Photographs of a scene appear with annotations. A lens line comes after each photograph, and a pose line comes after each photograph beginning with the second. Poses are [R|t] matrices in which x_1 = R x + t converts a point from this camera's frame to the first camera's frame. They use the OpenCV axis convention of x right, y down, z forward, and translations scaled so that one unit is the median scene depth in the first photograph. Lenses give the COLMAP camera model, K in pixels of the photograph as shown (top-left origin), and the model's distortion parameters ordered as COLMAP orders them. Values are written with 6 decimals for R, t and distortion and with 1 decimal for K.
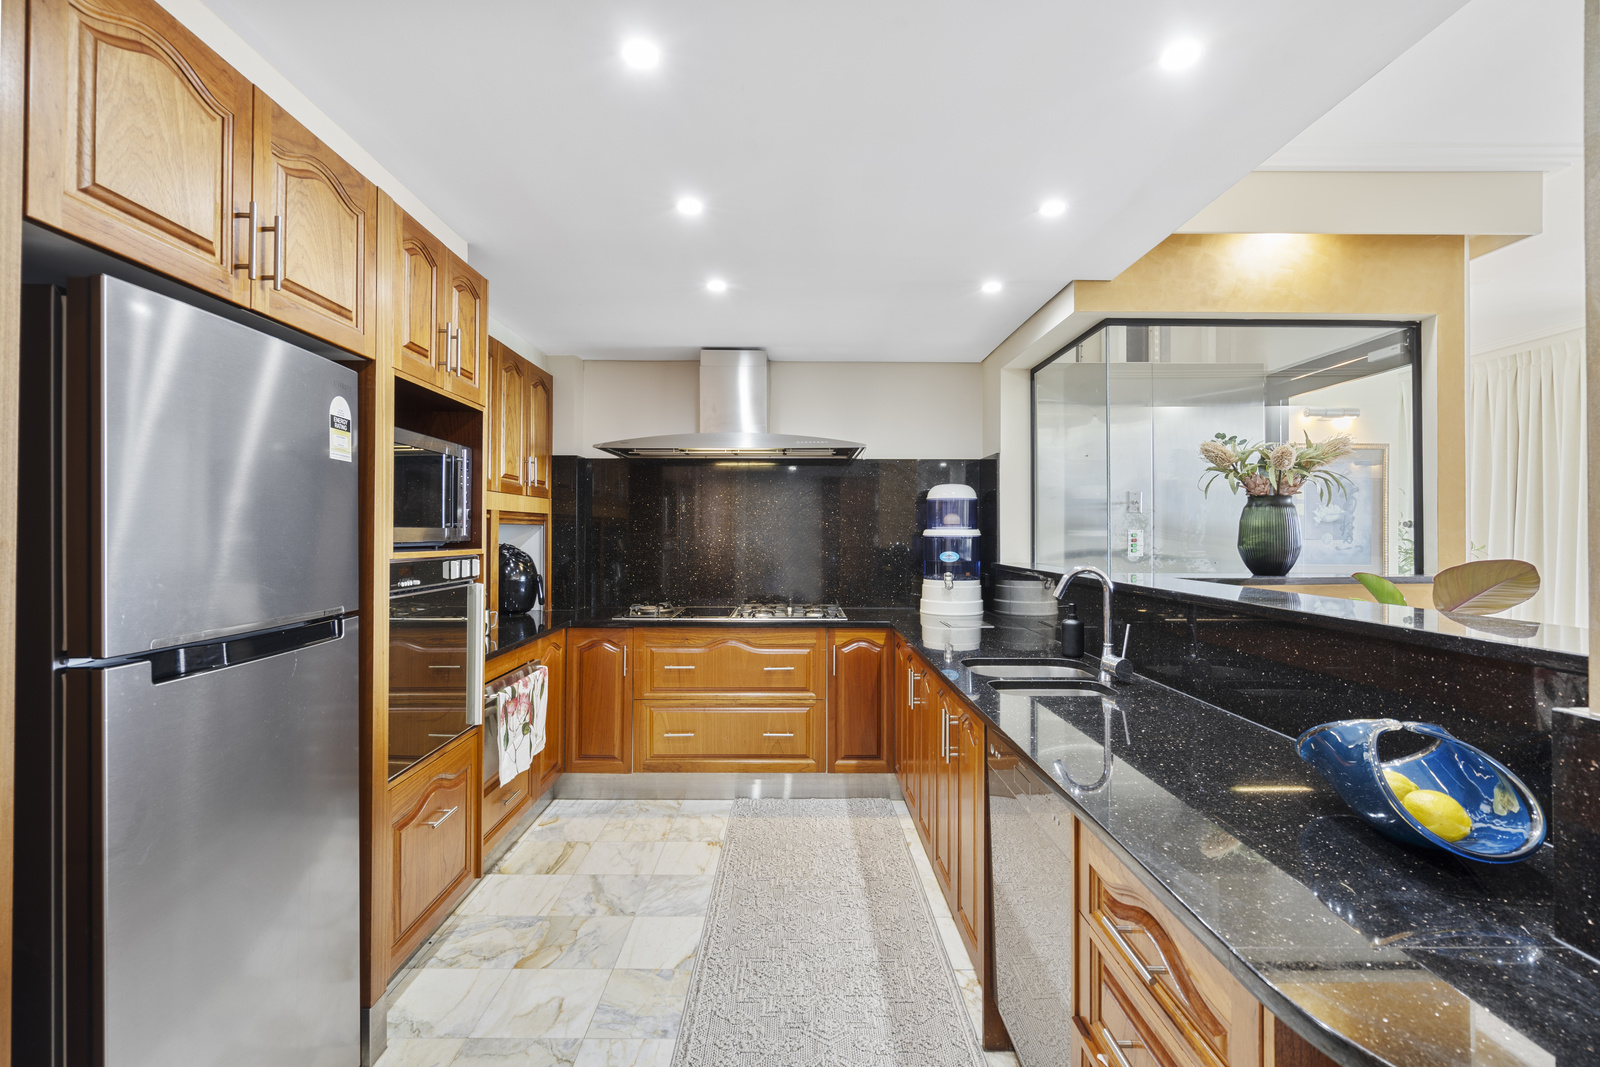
lens RADIAL K [[727.8, 0, 796.3], [0, 727.8, 529.5], [0, 0, 1]] dist [-0.029582, -0.001097]
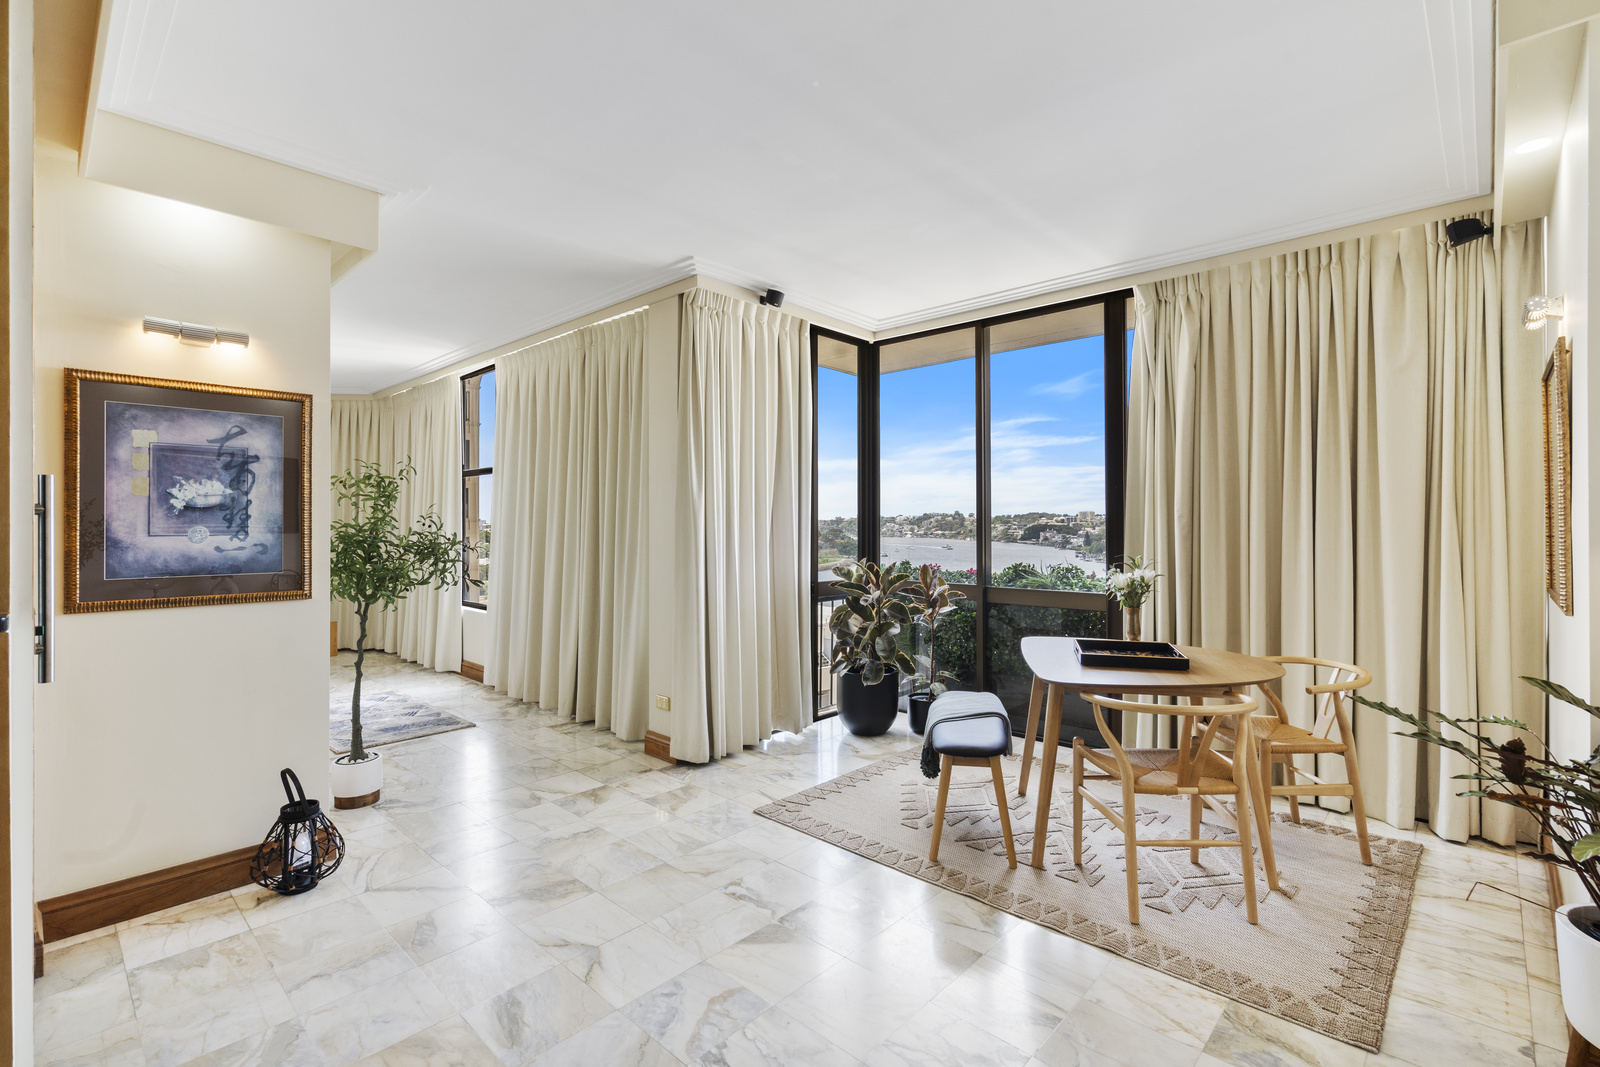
lens RADIAL K [[727.8, 0, 793.7], [0, 727.8, 527.2], [0, 0, 1]] dist [-0.029582, -0.001097]
pose [[0.688966, -0.001591, 0.724792, 0.648842], [0.000653, 0.999999, 0.001574, 0.006514], [-0.724793, -0.000612, 0.688966, 0.188851]]
